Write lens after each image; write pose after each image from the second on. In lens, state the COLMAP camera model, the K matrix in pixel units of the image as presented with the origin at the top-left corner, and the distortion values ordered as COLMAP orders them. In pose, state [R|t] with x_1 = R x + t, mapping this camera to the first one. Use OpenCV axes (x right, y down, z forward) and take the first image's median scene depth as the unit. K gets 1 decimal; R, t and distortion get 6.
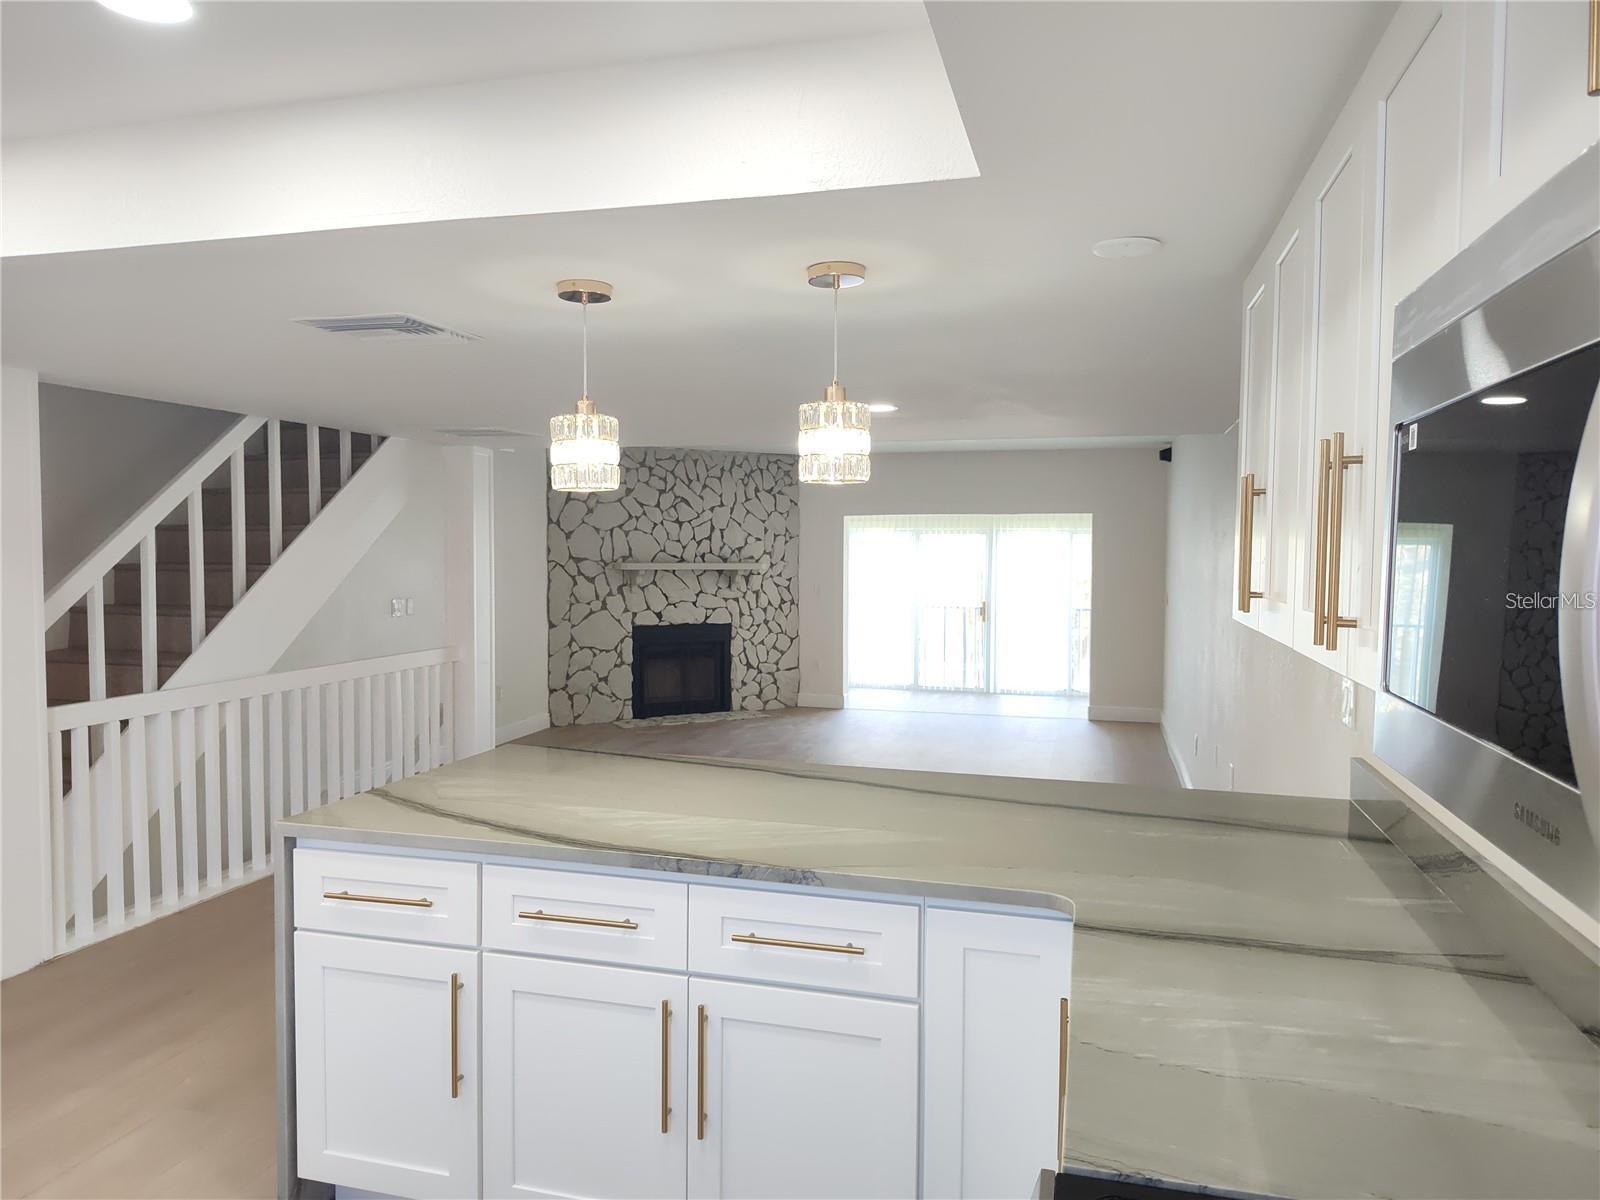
lens RADIAL K [[1078.2, 0, 805.1], [0, 1078.2, 593.5], [0, 0, 1]] dist [0.013366, -0.019883]
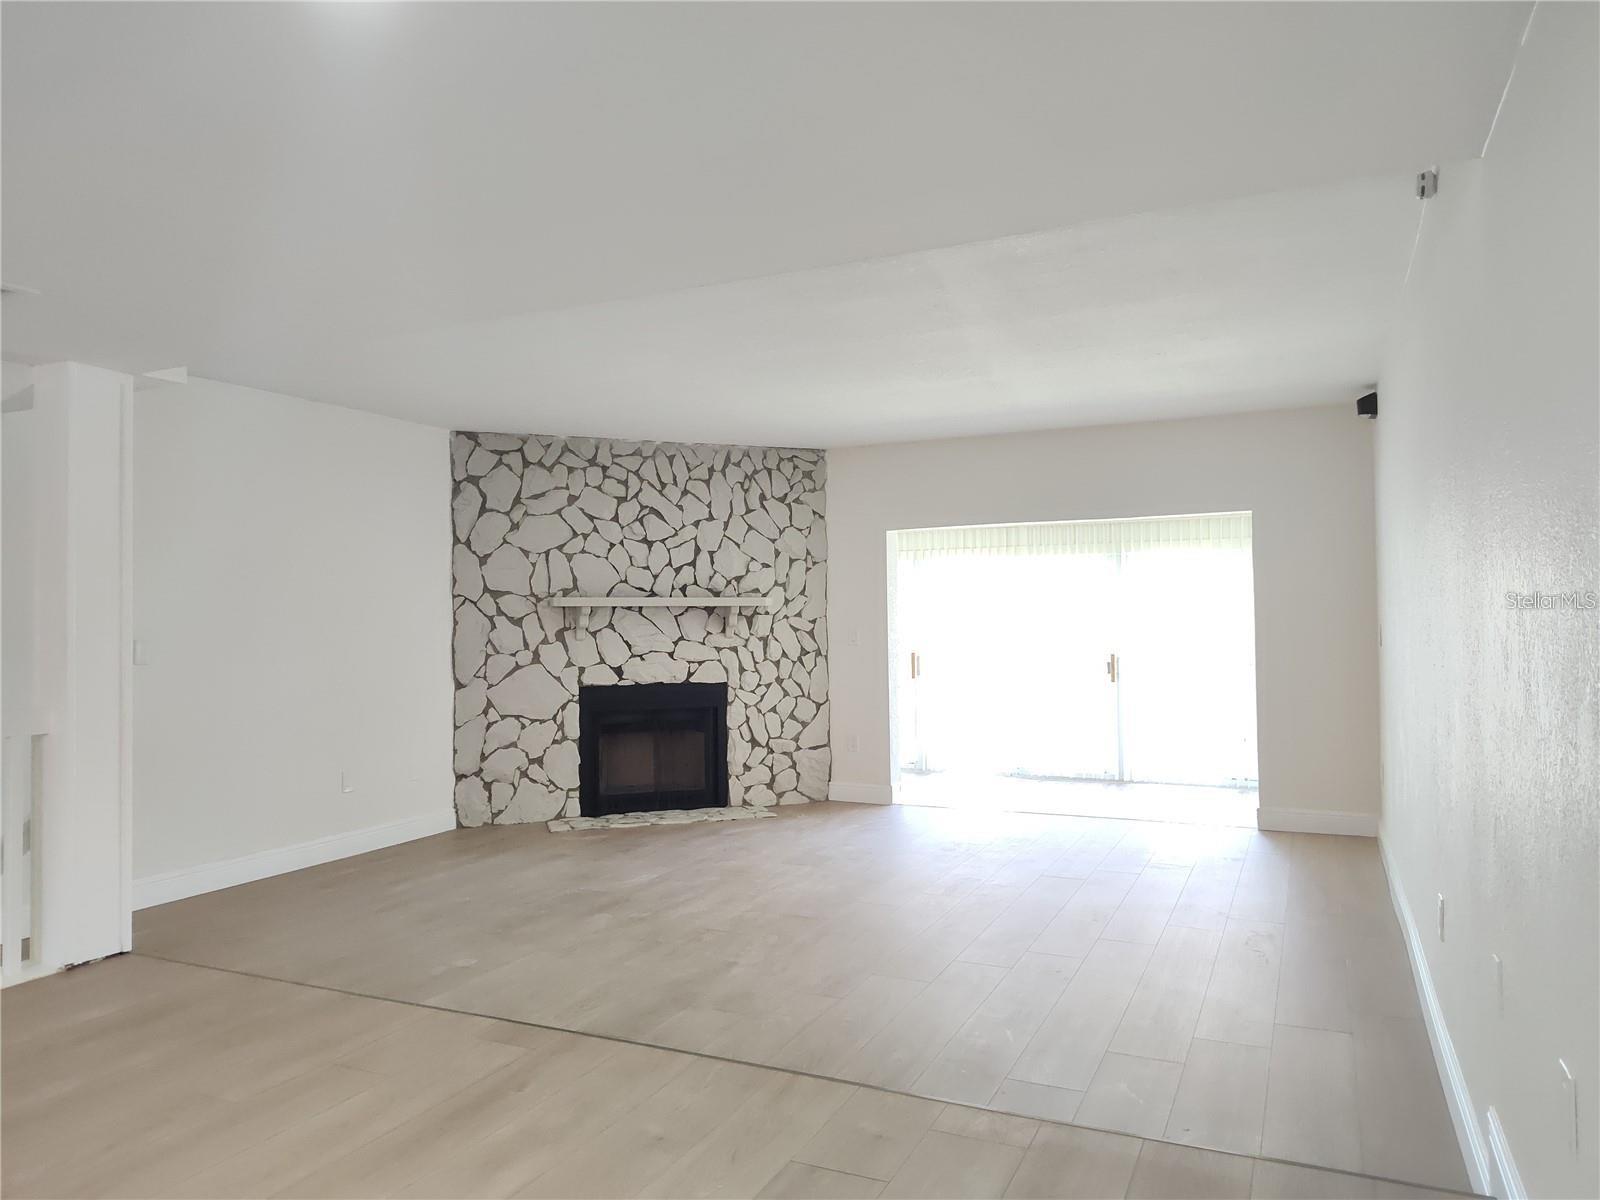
lens RADIAL K [[1078.2, 0, 804.4], [0, 1078.2, 594.9], [0, 0, 1]] dist [0.013366, -0.019883]
pose [[0.984452, -0.021403, -0.174343, 0.112204], [0.009277, 0.997499, -0.070070, 0.021042], [0.175407, 0.067363, 0.982189, 0.313855]]
